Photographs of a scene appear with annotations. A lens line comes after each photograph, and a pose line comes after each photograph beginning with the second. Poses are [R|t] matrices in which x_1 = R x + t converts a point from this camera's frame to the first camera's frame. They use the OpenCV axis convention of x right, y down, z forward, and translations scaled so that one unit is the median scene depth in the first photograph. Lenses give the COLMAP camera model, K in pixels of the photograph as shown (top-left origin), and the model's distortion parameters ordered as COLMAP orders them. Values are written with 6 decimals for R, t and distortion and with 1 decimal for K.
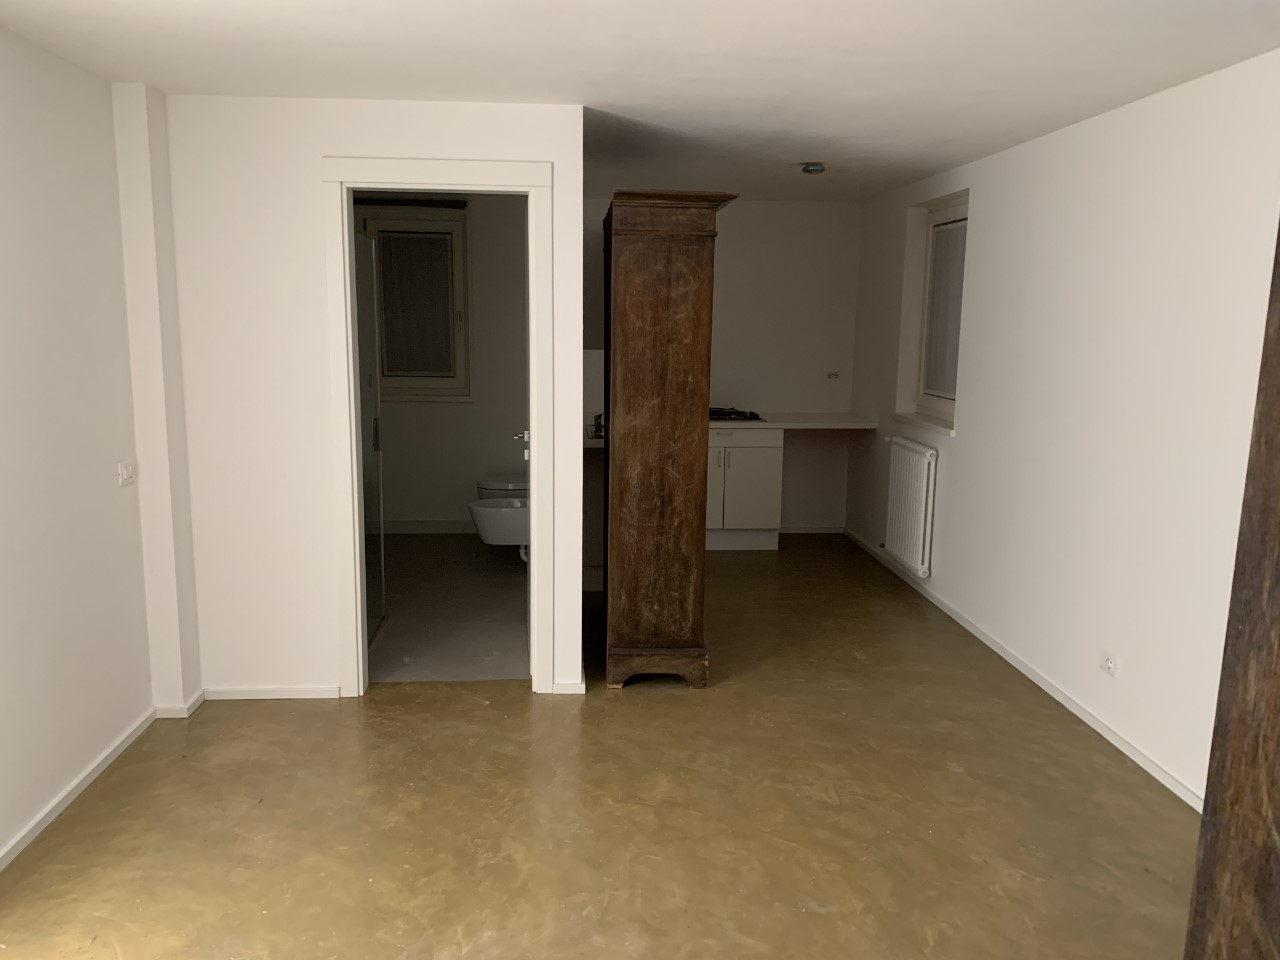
lens RADIAL K [[989.1, 0, 640.0], [0, 989.1, 480.0], [0, 0, 1]] dist [-0.000924, -0.006577]
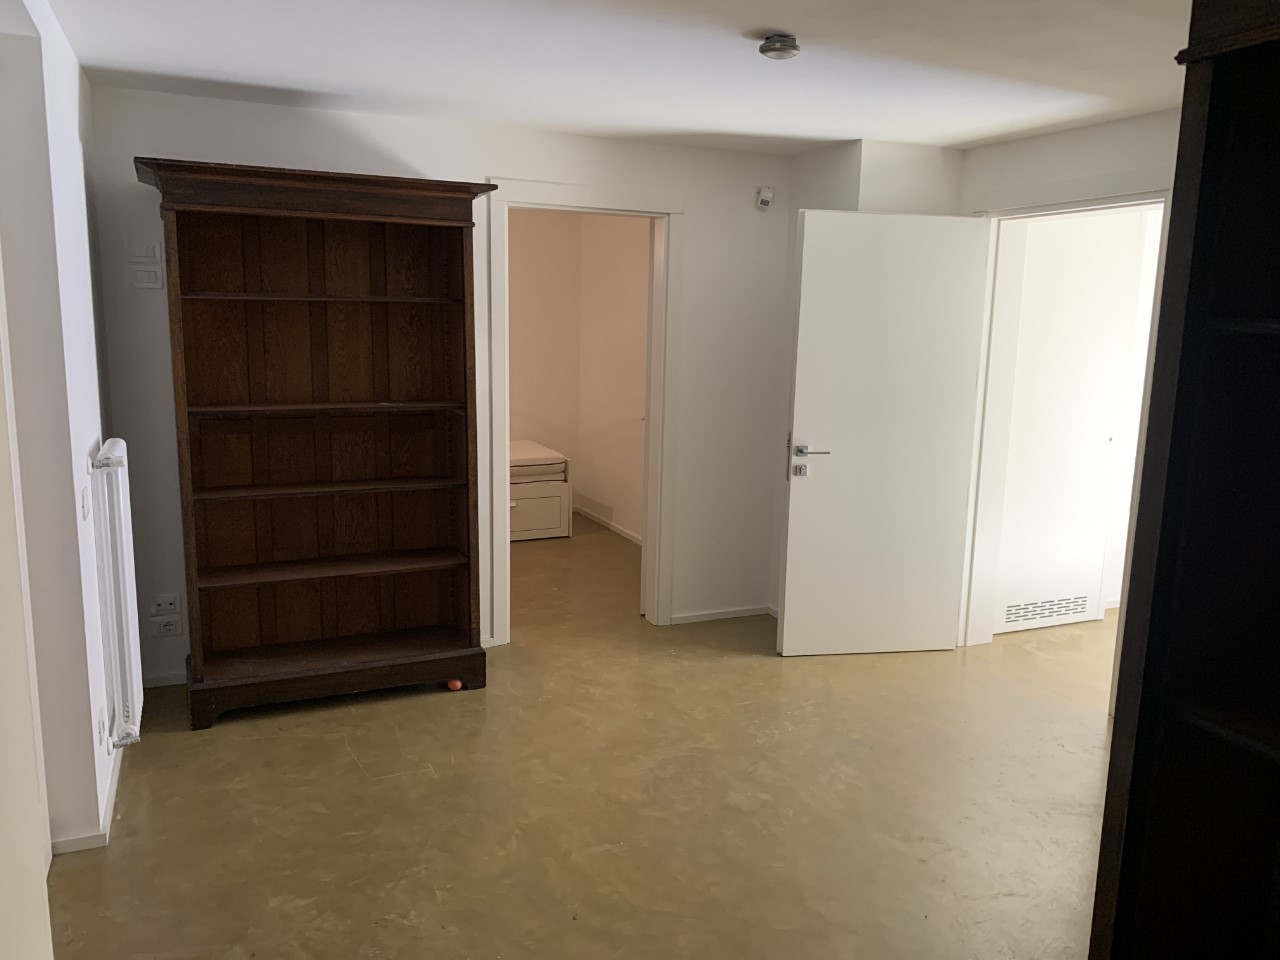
lens RADIAL K [[989.1, 0, 640.0], [0, 989.1, 480.0], [0, 0, 1]] dist [-0.000924, -0.006577]
pose [[-0.941518, 0.028025, -0.335795, 0.508194], [-0.083250, 0.946296, 0.312398, -0.308044], [0.326517, 0.322084, -0.888622, 1.856189]]
